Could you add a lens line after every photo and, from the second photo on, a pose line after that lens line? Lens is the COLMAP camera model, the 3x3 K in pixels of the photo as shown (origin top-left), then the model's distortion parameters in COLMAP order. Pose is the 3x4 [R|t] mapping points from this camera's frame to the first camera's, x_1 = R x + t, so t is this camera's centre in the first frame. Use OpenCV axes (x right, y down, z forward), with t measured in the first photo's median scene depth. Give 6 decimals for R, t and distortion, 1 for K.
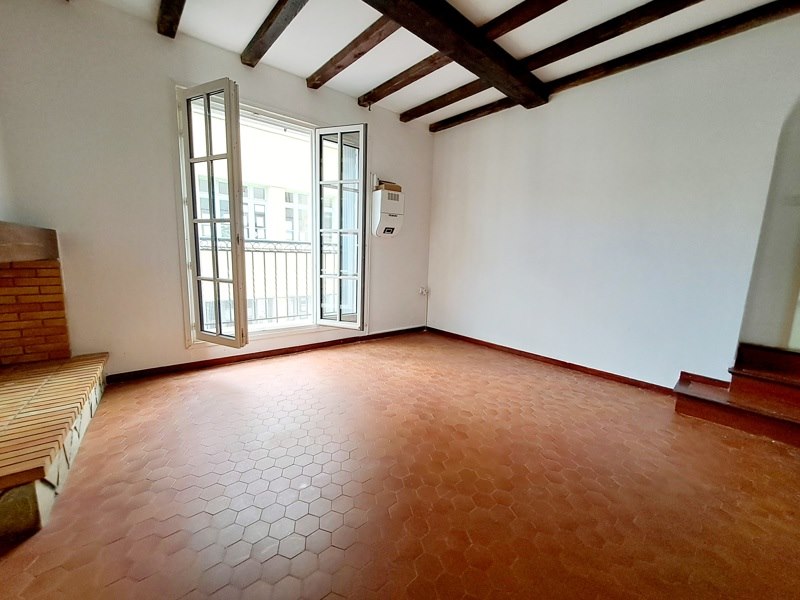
lens RADIAL K [[321.5, 0, 396.8], [0, 321.5, 301.4], [0, 0, 1]] dist [-0.000168, 0.000151]
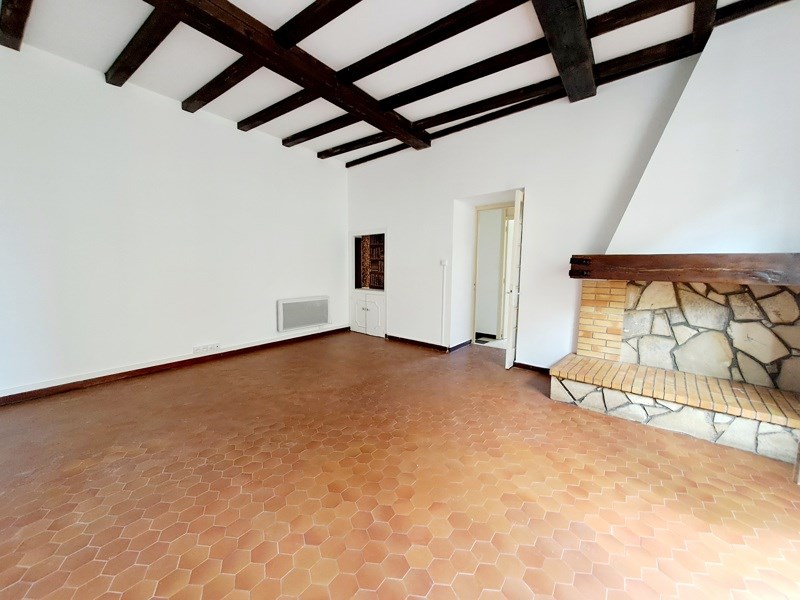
lens RADIAL K [[321.5, 0, 396.8], [0, 321.5, 301.4], [0, 0, 1]] dist [-0.000168, 0.000151]
pose [[-0.977570, -0.017864, -0.209853, 0.254939], [-0.069945, 0.967382, 0.243476, -0.261950], [0.198658, 0.252693, -0.946933, 1.858116]]
